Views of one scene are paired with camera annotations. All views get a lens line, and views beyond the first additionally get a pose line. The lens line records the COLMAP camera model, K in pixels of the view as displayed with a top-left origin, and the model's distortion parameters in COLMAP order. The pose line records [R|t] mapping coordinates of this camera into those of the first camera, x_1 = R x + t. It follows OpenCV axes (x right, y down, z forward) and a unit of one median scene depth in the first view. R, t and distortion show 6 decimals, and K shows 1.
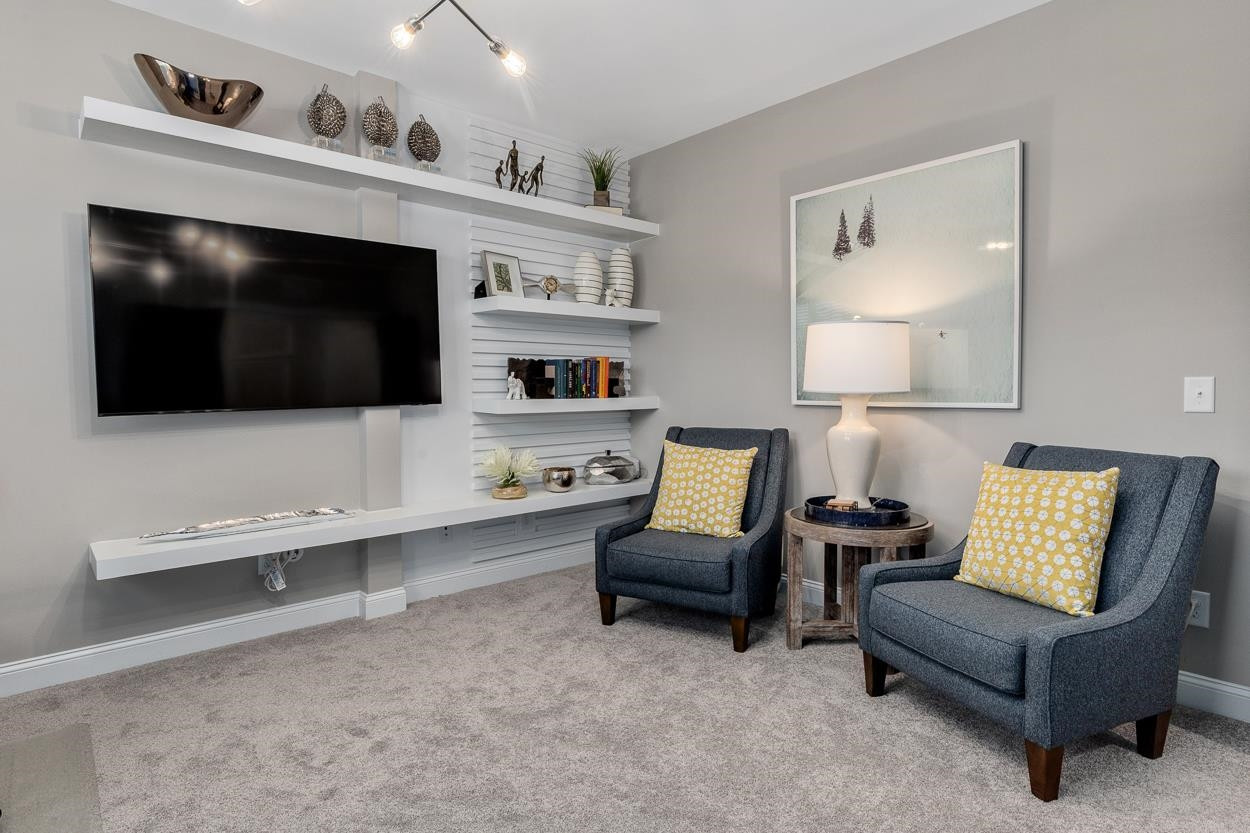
lens RADIAL K [[662.0, 0, 625.9], [0, 662.0, 413.2], [0, 0, 1]] dist [0.003406, -0.000020]
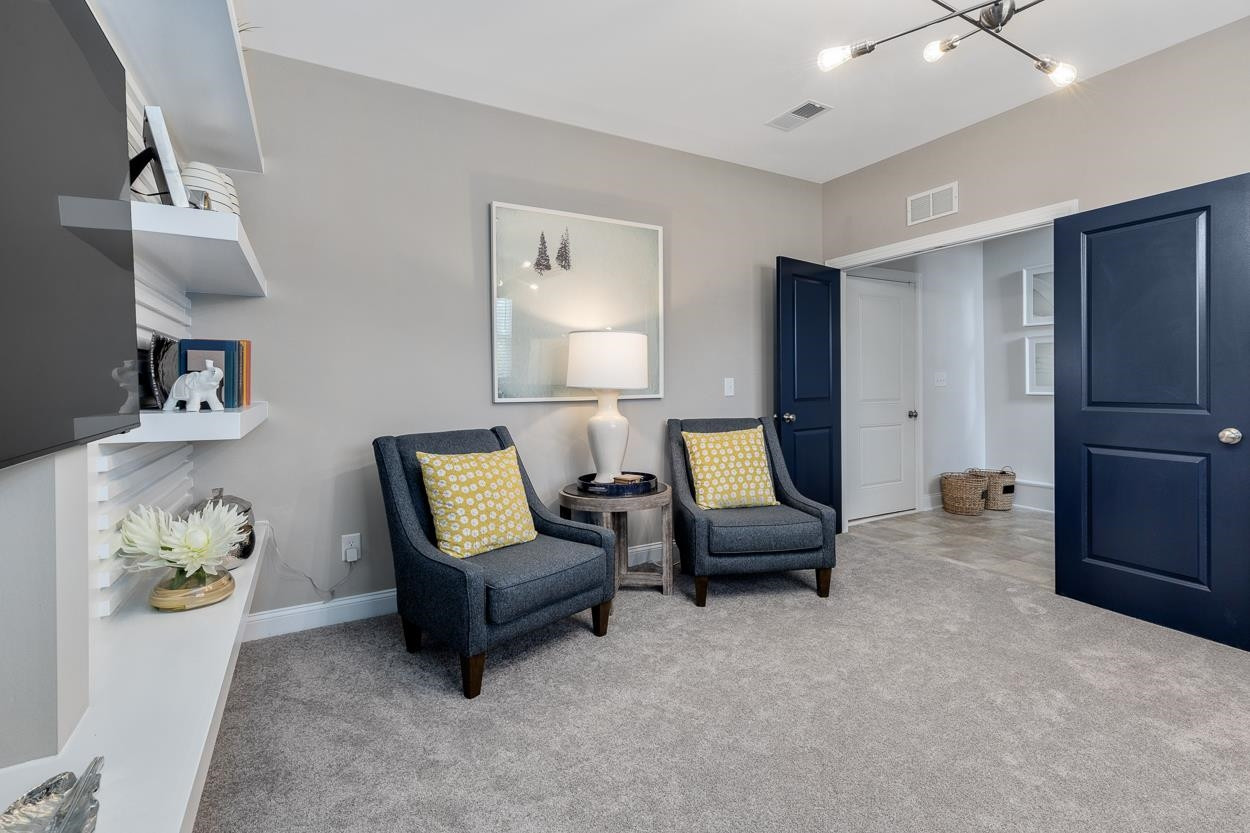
lens RADIAL K [[570.2, 0, 635.0], [0, 570.2, 390.2], [0, 0, 1]] dist [-0.003911, -0.000030]
pose [[0.214323, -0.011860, 0.976691, -0.584220], [0.047725, 0.998859, 0.001657, -0.023842], [-0.975596, 0.046258, 0.214645, 0.614991]]
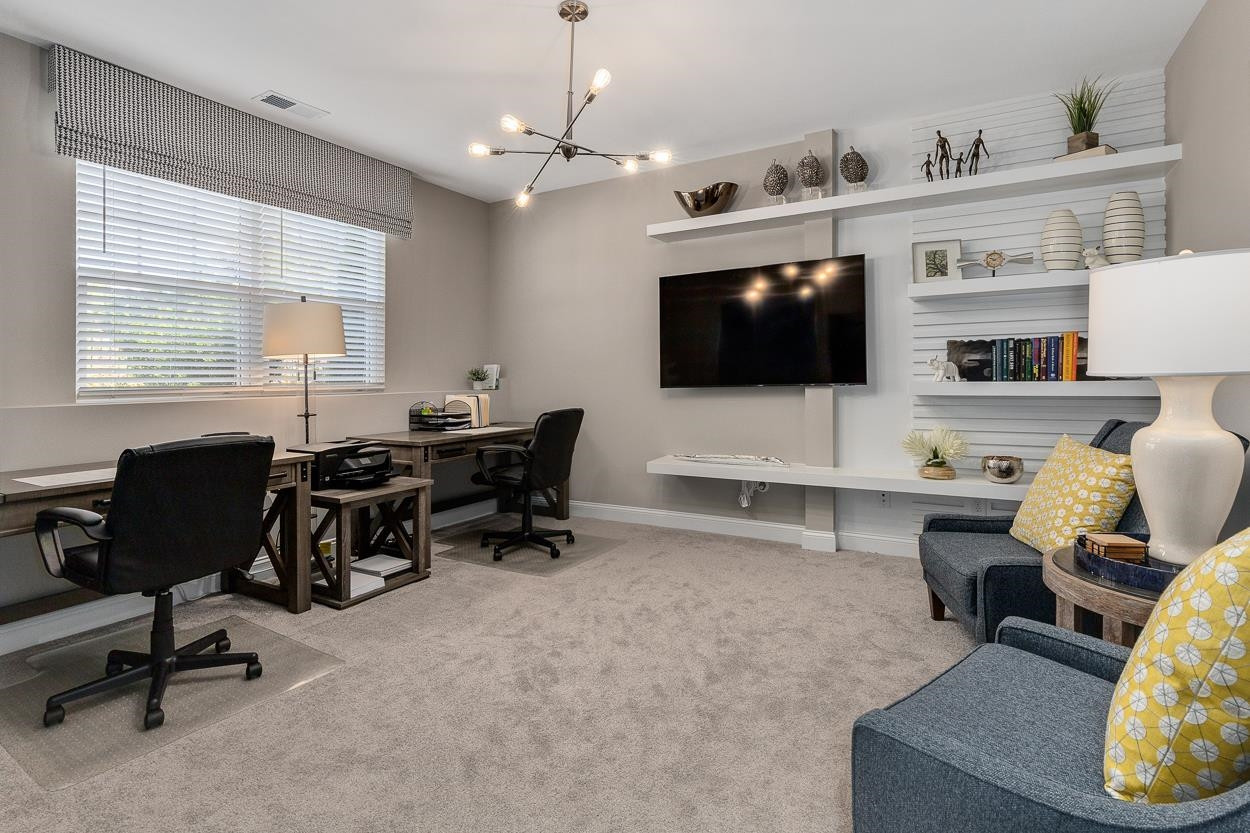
lens RADIAL K [[600.0, 0, 638.6], [0, 600.0, 376.7], [0, 0, 1]] dist [-0.003765, -0.000325]
pose [[0.318288, -0.000183, -0.947994, 0.607826], [-0.026679, 0.999602, -0.009150, -0.008445], [0.947619, 0.028204, 0.318156, 0.292201]]
